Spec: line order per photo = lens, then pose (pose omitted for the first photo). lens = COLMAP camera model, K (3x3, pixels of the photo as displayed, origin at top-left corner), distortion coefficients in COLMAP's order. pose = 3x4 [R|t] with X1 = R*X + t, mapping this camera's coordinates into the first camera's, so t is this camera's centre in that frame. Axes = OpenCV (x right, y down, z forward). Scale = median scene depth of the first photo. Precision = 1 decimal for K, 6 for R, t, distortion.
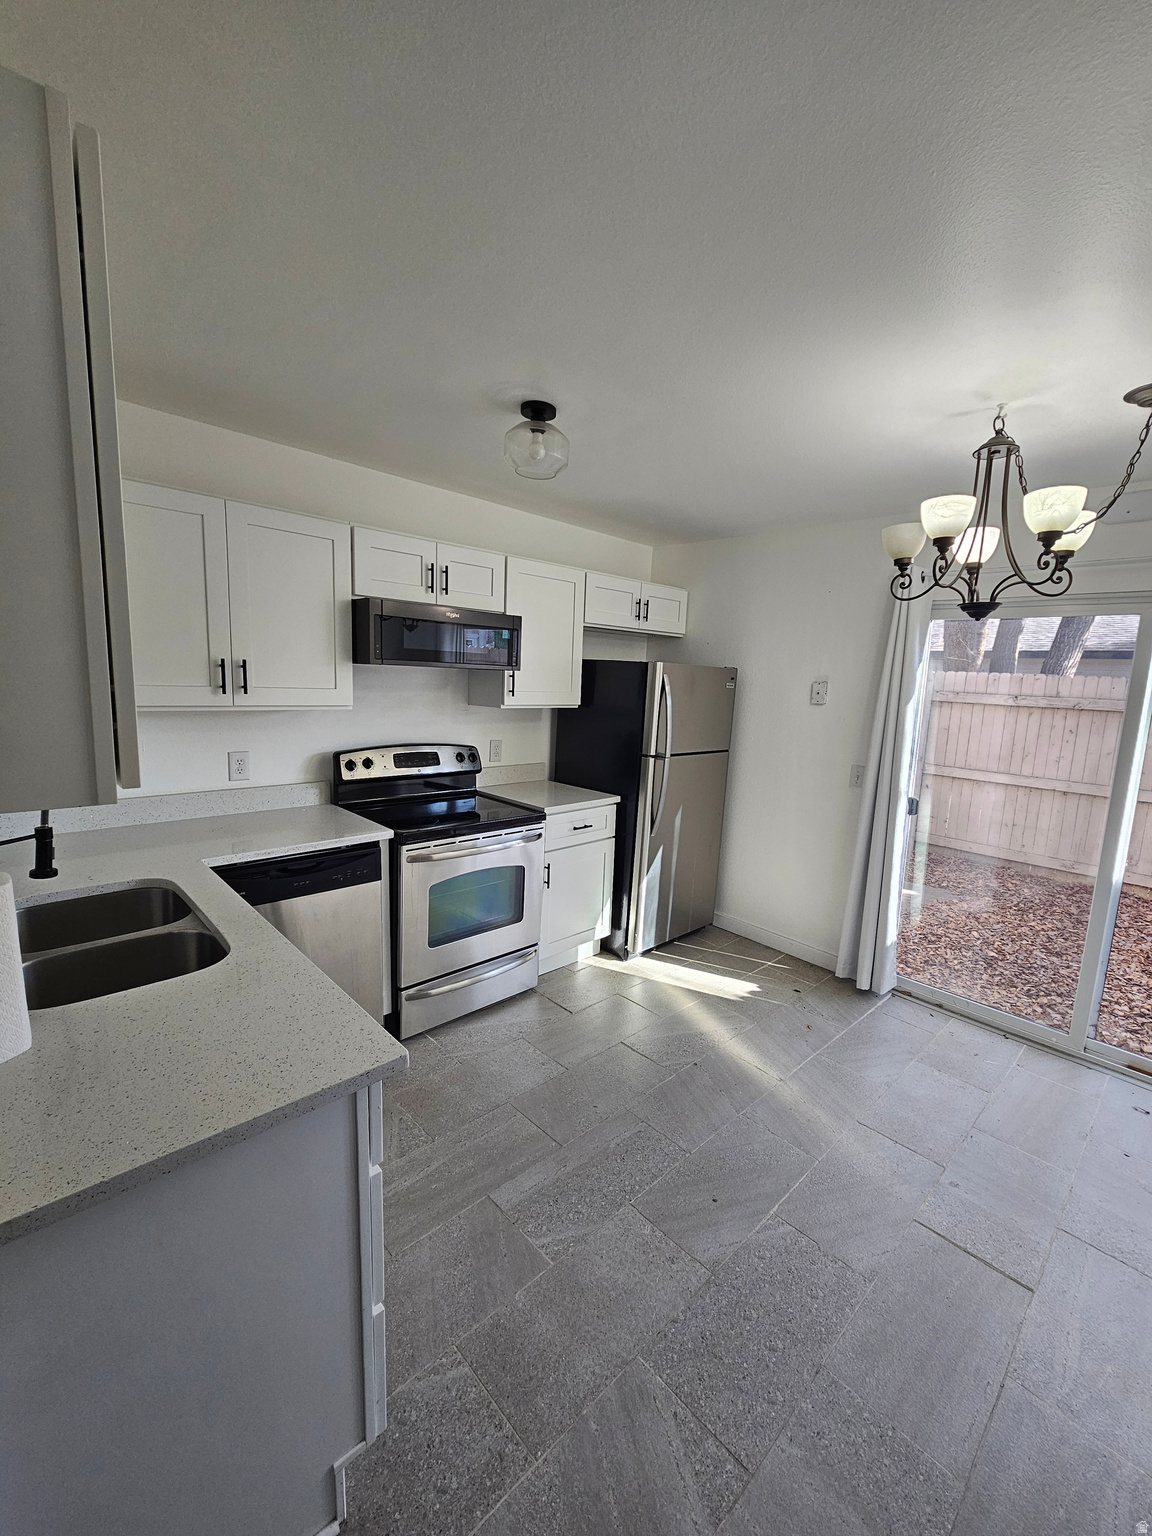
lens RADIAL K [[629.2, 0, 592.9], [0, 629.2, 775.3], [0, 0, 1]] dist [0.000118, 0.000025]
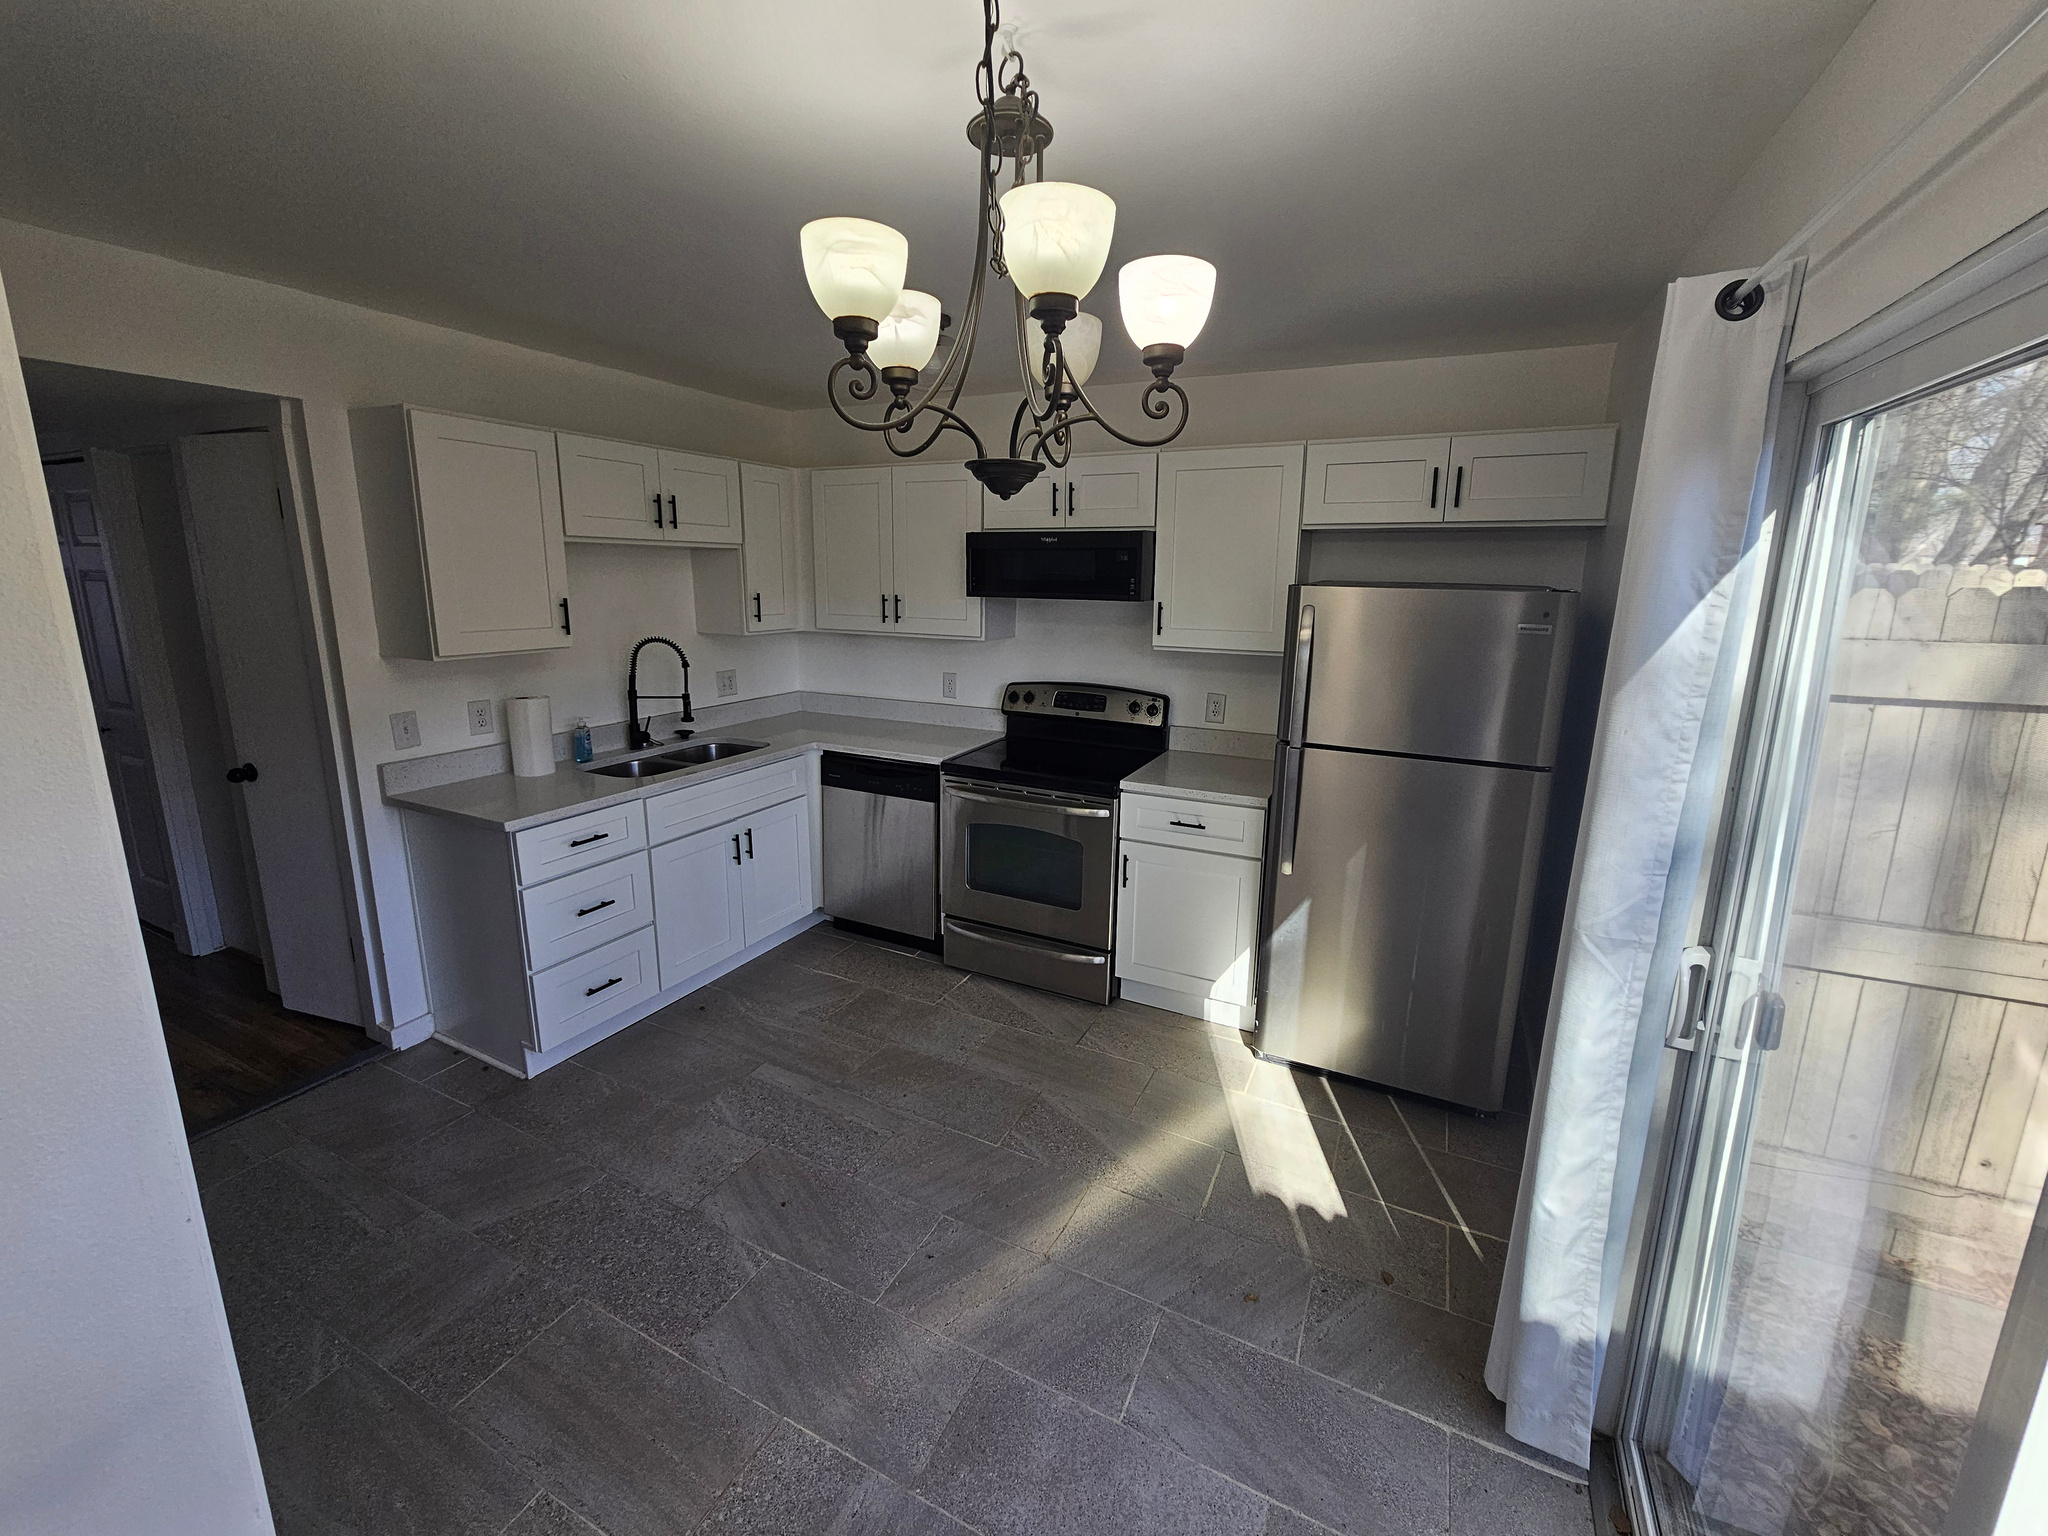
lens RADIAL K [[839.0, 0, 1032.8], [0, 839.0, 740.3], [0, 0, 1]] dist [0.000118, 0.000025]
pose [[0.333870, 0.146506, -0.931164, 0.940392], [-0.147134, 0.983839, 0.102039, -0.095643], [0.931065, 0.102938, 0.350030, 0.609391]]
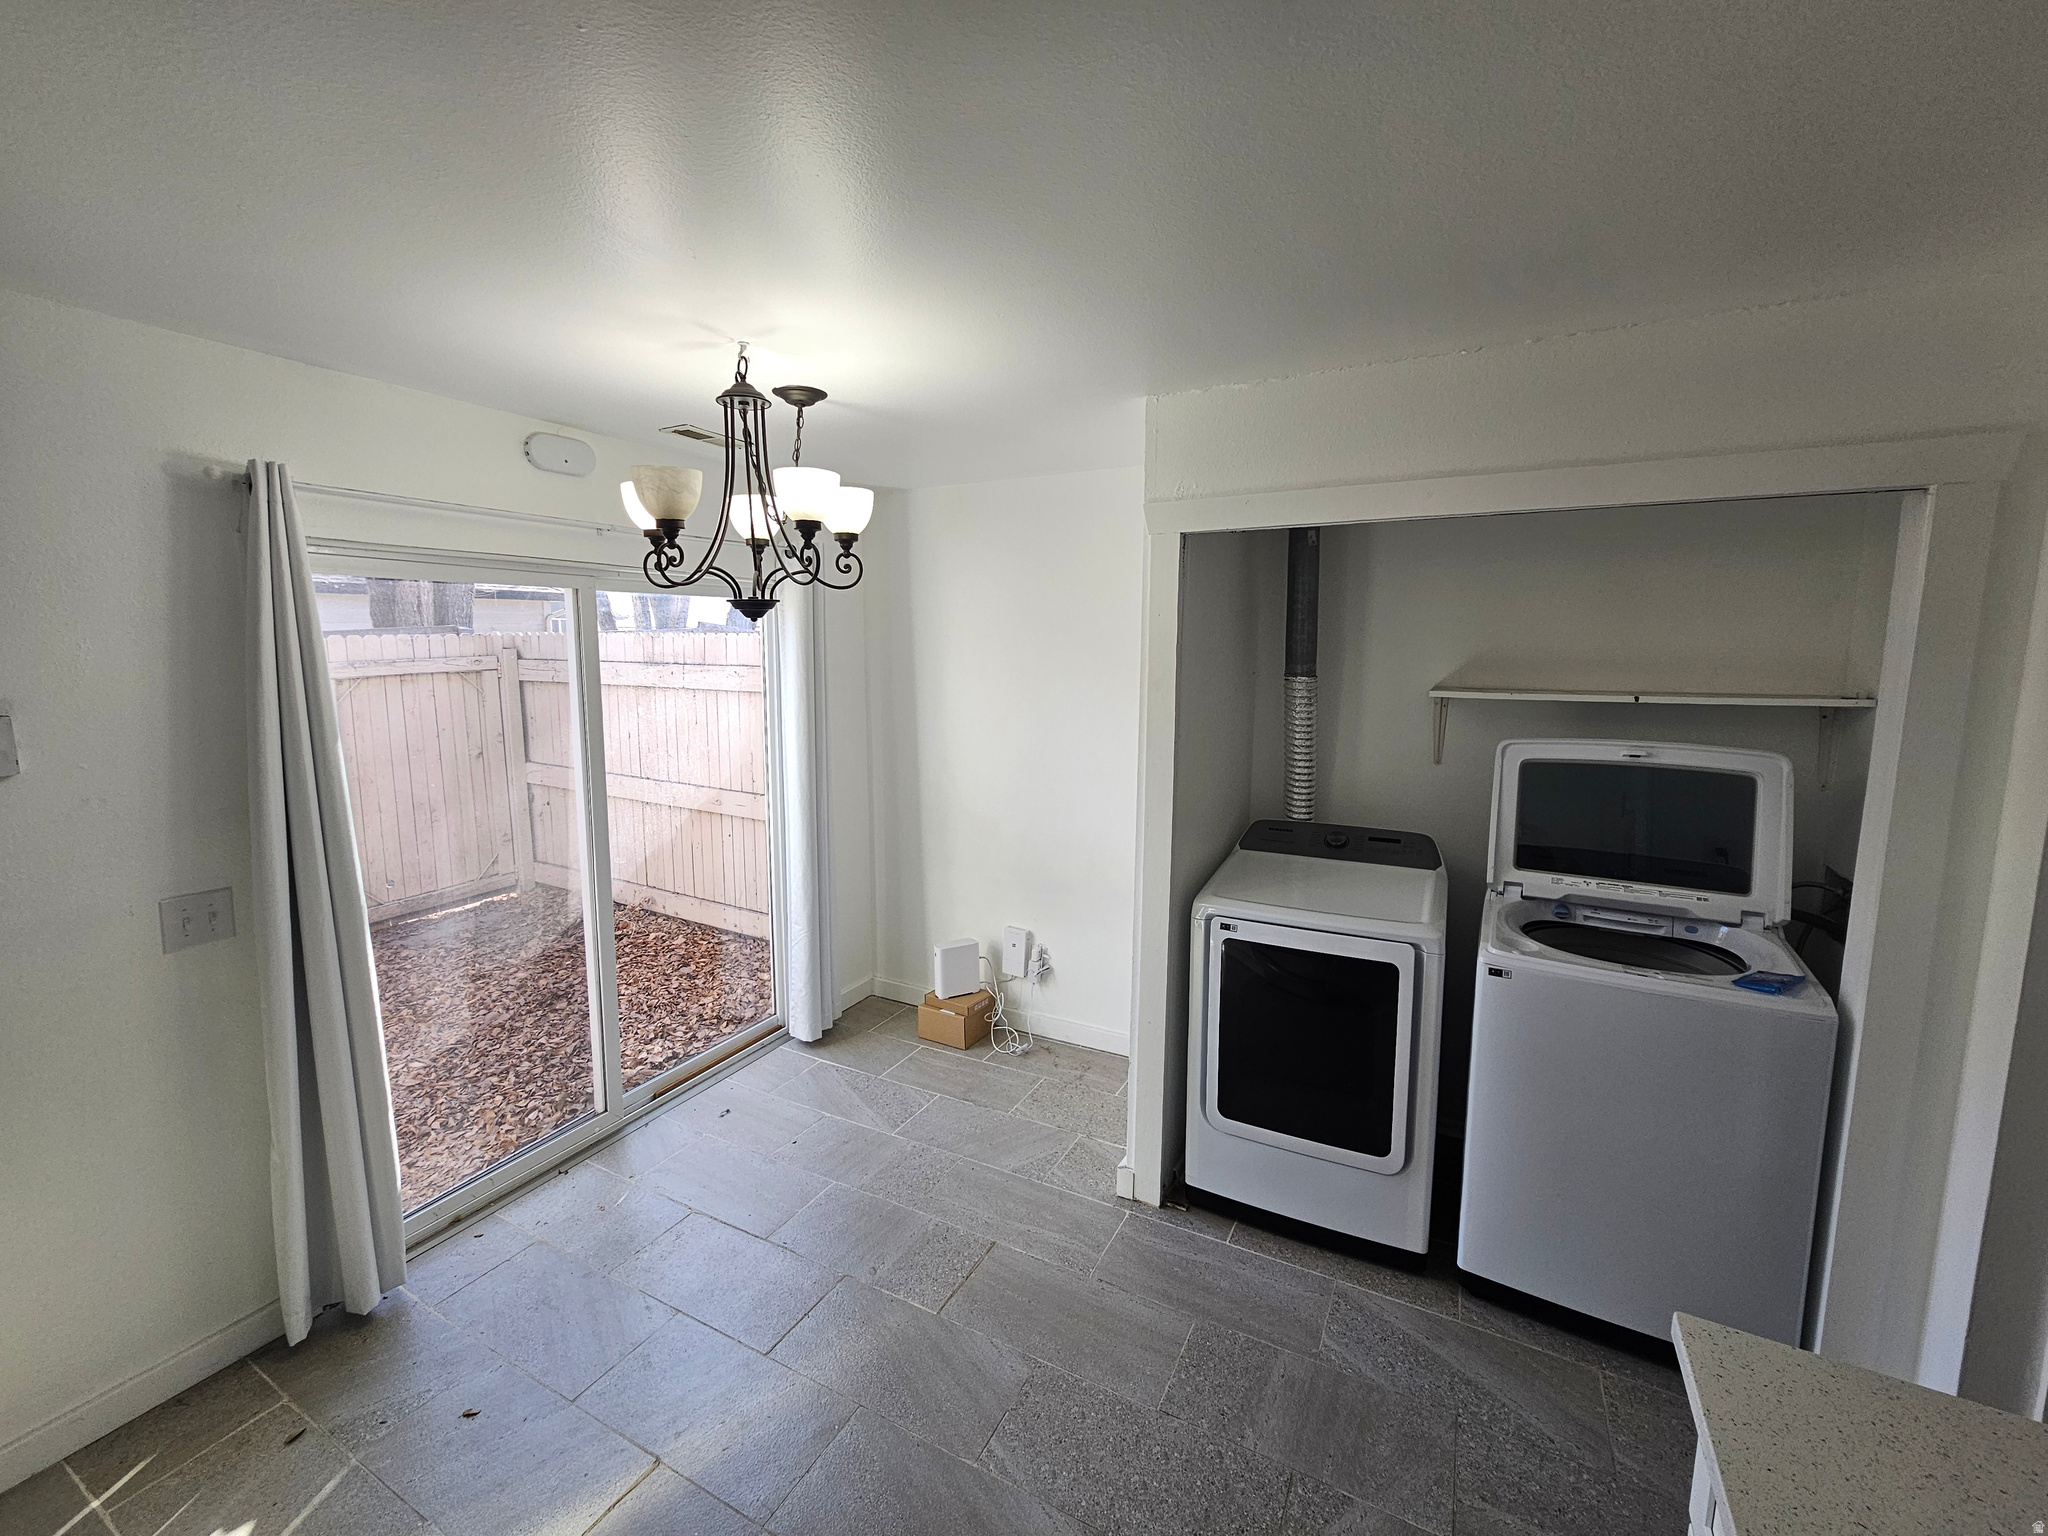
lens RADIAL K [[839.0, 0, 1032.8], [0, 839.0, 740.3], [0, 0, 1]] dist [0.000118, 0.000025]
pose [[-0.299606, -0.159453, 0.940644, -0.350870], [0.135308, 0.968867, 0.207334, -0.202191], [-0.944419, 0.189395, -0.268703, 0.734585]]
